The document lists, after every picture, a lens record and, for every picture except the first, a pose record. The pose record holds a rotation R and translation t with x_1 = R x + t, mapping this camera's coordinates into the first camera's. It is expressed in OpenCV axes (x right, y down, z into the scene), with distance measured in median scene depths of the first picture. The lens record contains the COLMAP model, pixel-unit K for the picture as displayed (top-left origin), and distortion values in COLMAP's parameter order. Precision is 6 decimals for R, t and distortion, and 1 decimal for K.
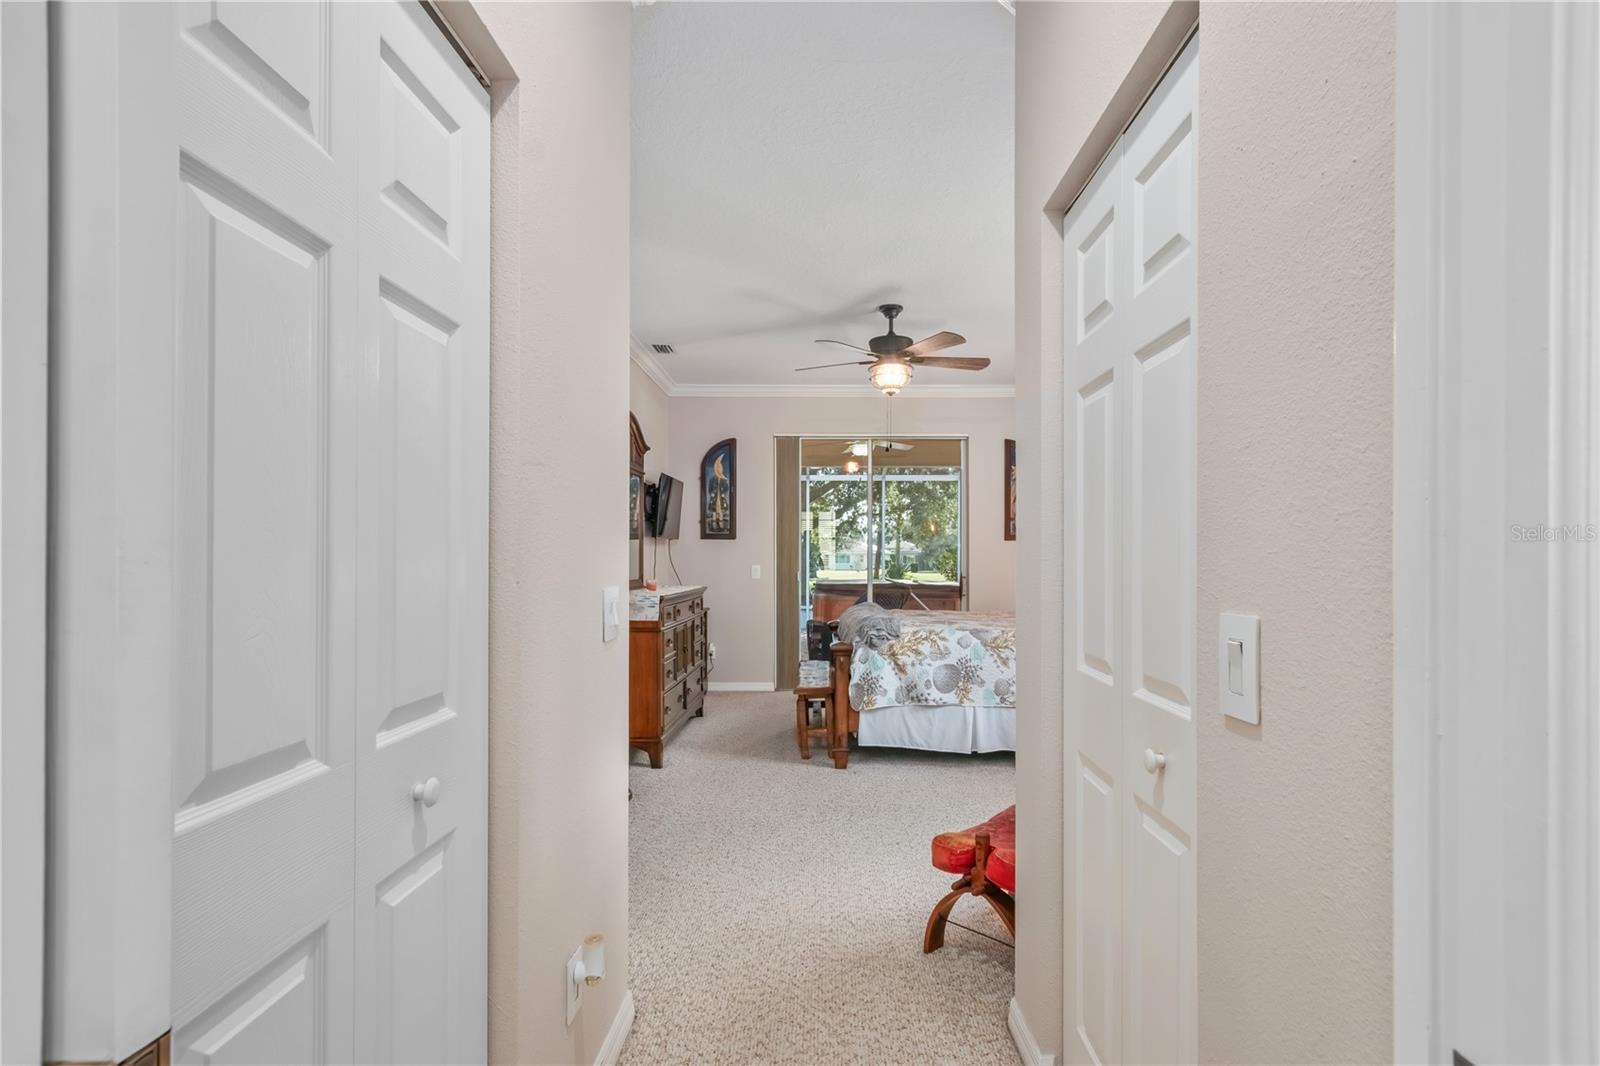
lens RADIAL K [[780.2, 0, 828.6], [0, 780.2, 560.5], [0, 0, 1]] dist [-0.000332, -0.000009]
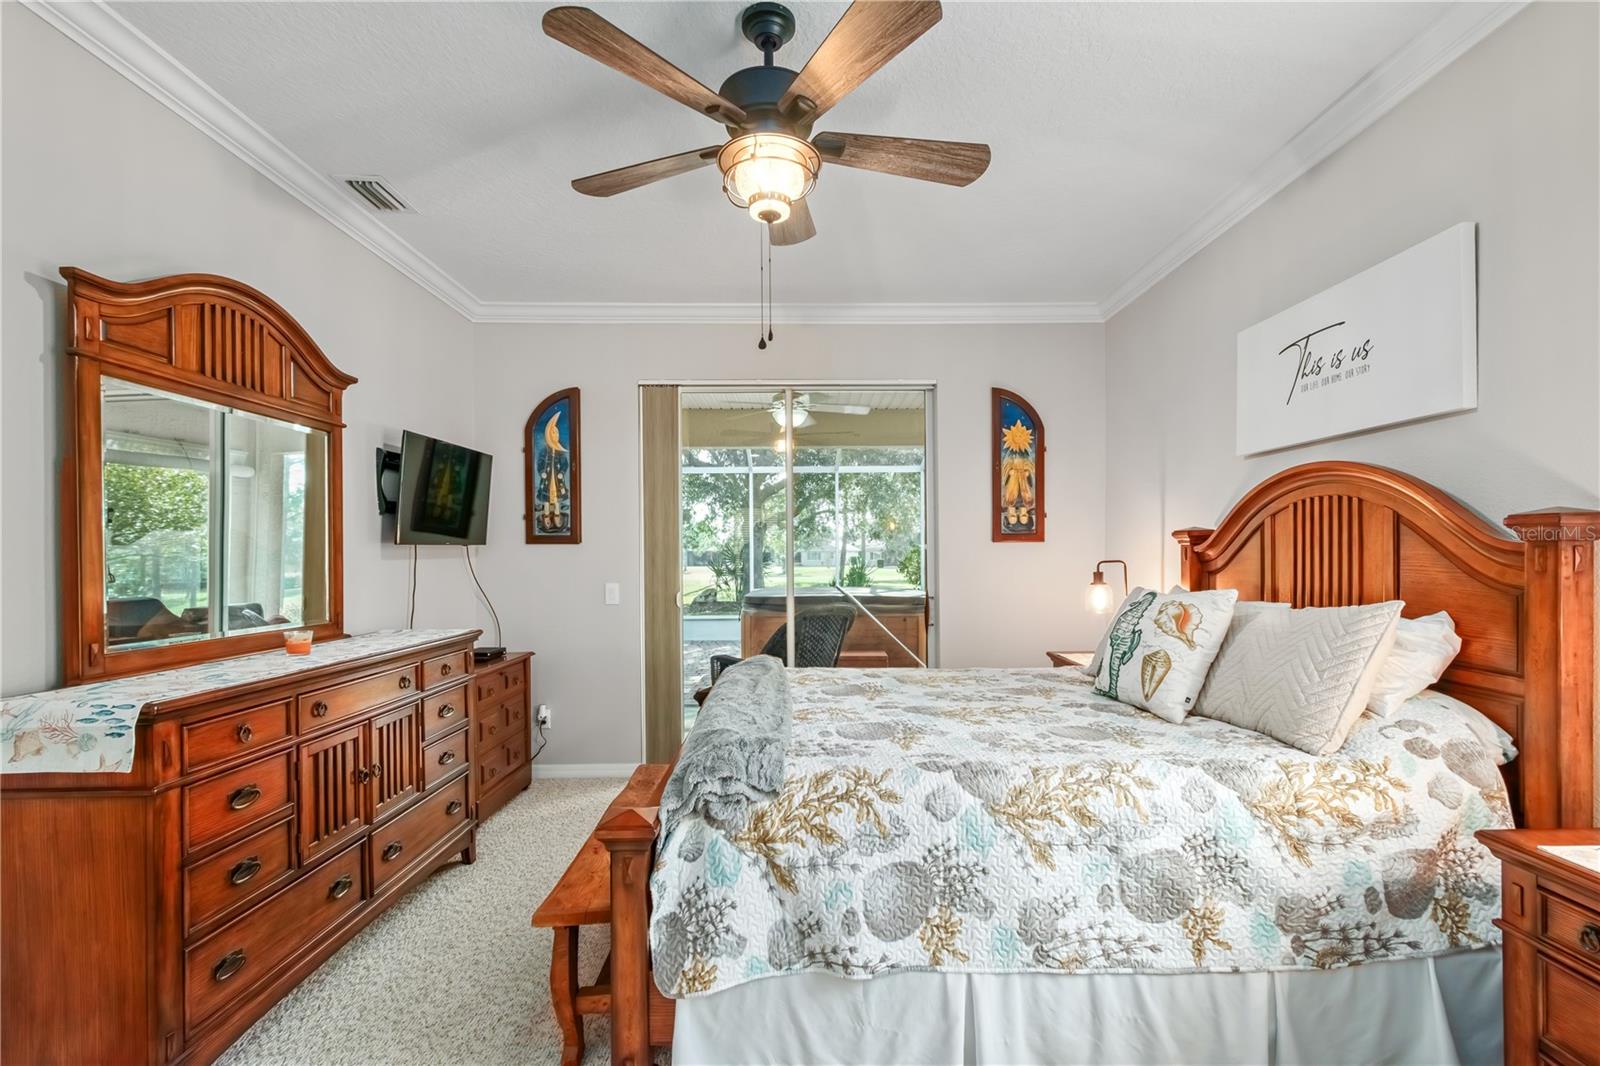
lens RADIAL K [[715.4, 0, 817.3], [0, 715.4, 556.9], [0, 0, 1]] dist [0.002409, 0.000180]
pose [[0.999753, -0.008647, 0.020468, 0.103337], [0.008648, 0.999963, 0.000053, -0.023128], [-0.020468, 0.000124, 0.999790, 0.632274]]
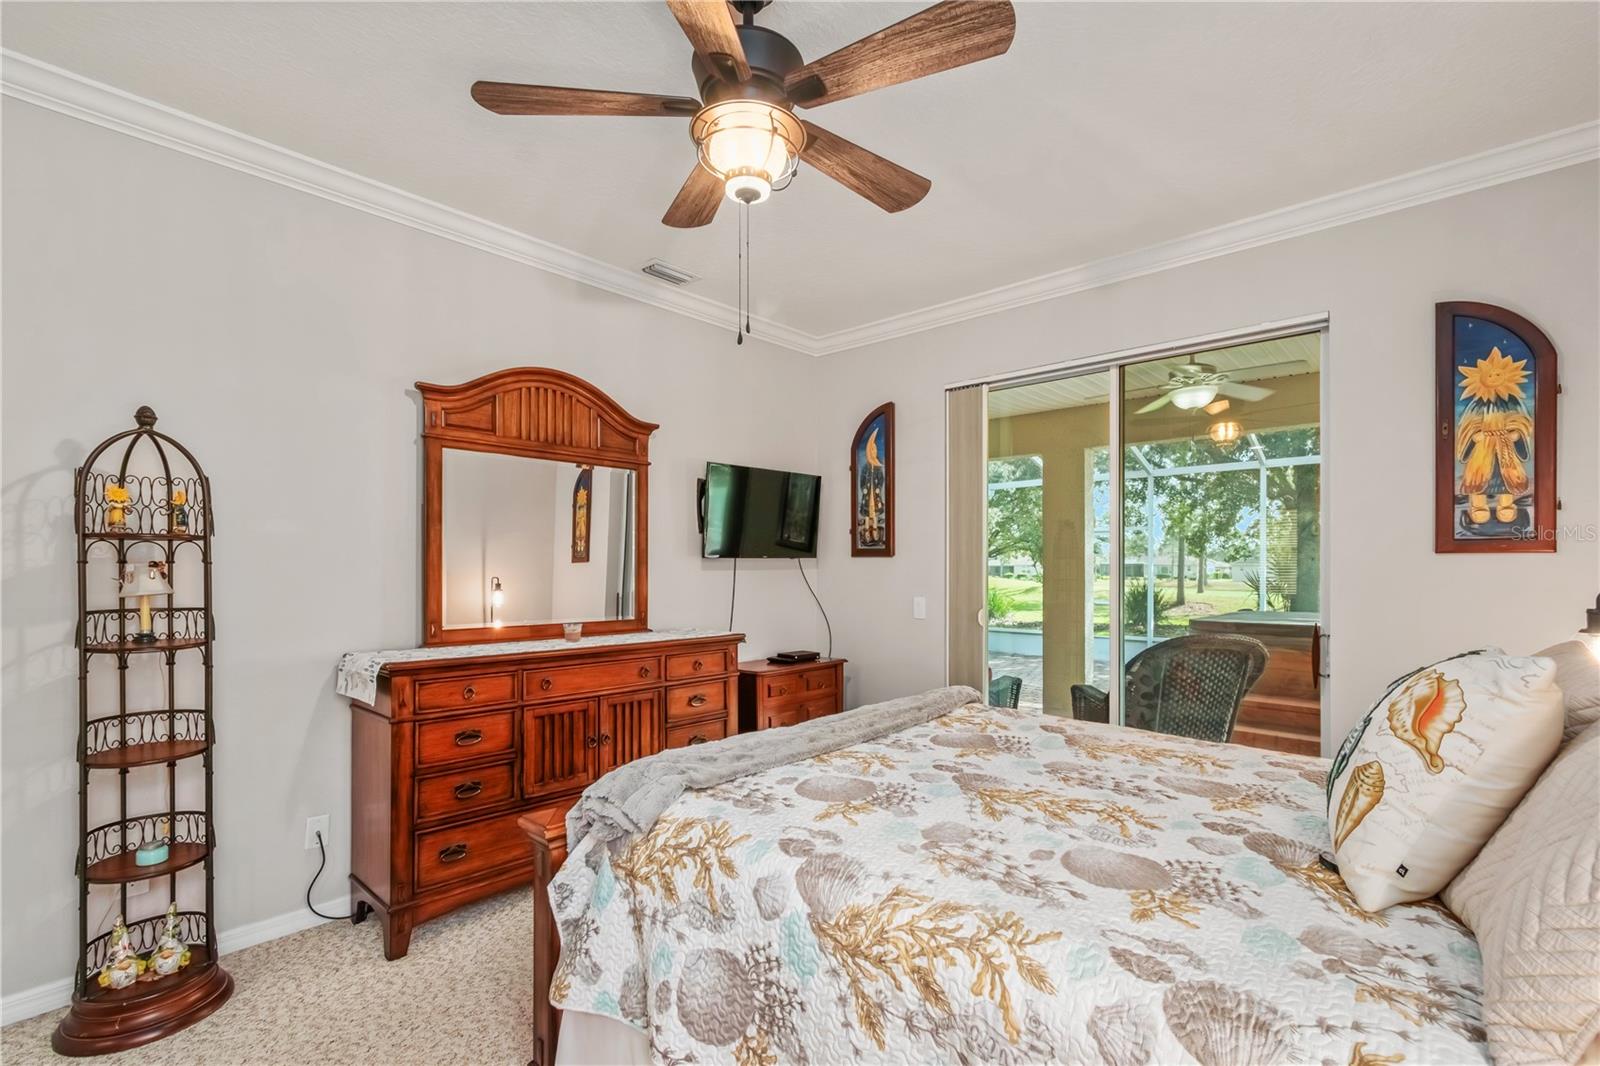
lens RADIAL K [[726.3, 0, 821.3], [0, 726.3, 569.3], [0, 0, 1]] dist [0.002829, 0.000143]
pose [[0.747041, 0.002109, -0.664775, 0.379285], [-0.004017, 0.999991, -0.001342, -0.024709], [0.664766, 0.003673, 0.747043, 0.796538]]
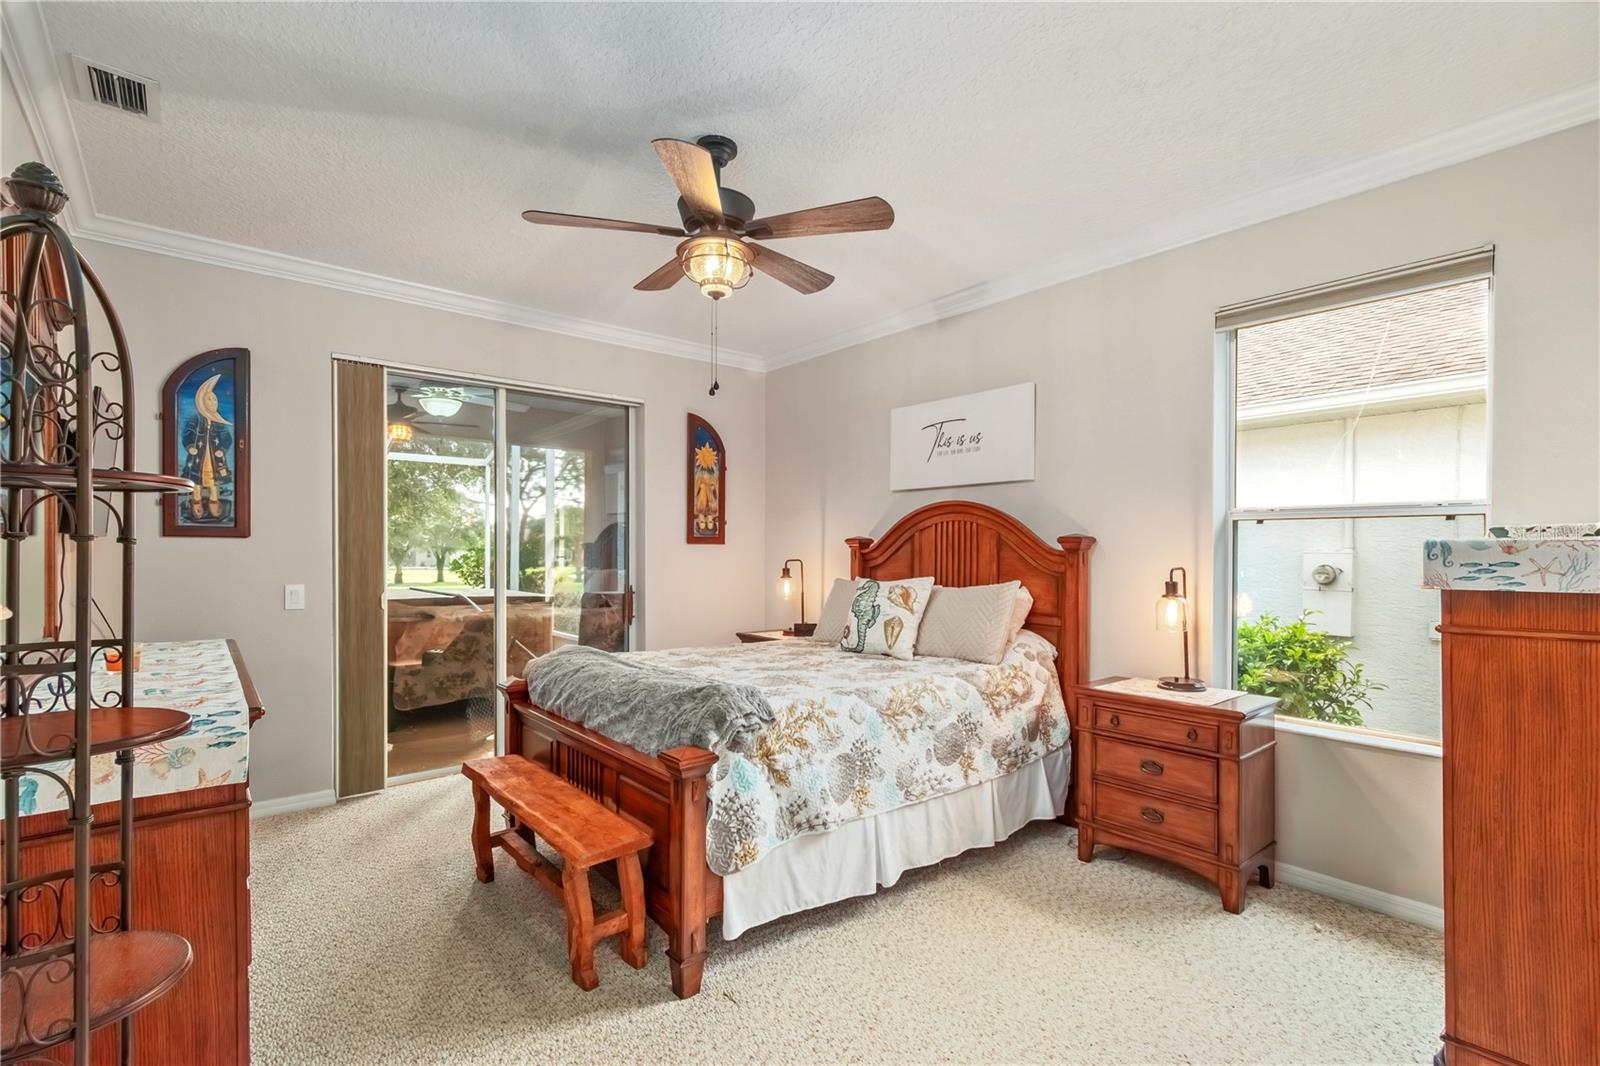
lens RADIAL K [[731.0, 0, 820.8], [0, 731.0, 558.8], [0, 0, 1]] dist [-0.000874, -0.000458]
pose [[0.763128, -0.004937, 0.646229, -0.226767], [0.001721, 0.999983, 0.005608, -0.023467], [-0.646246, -0.003168, 0.763123, 0.570335]]
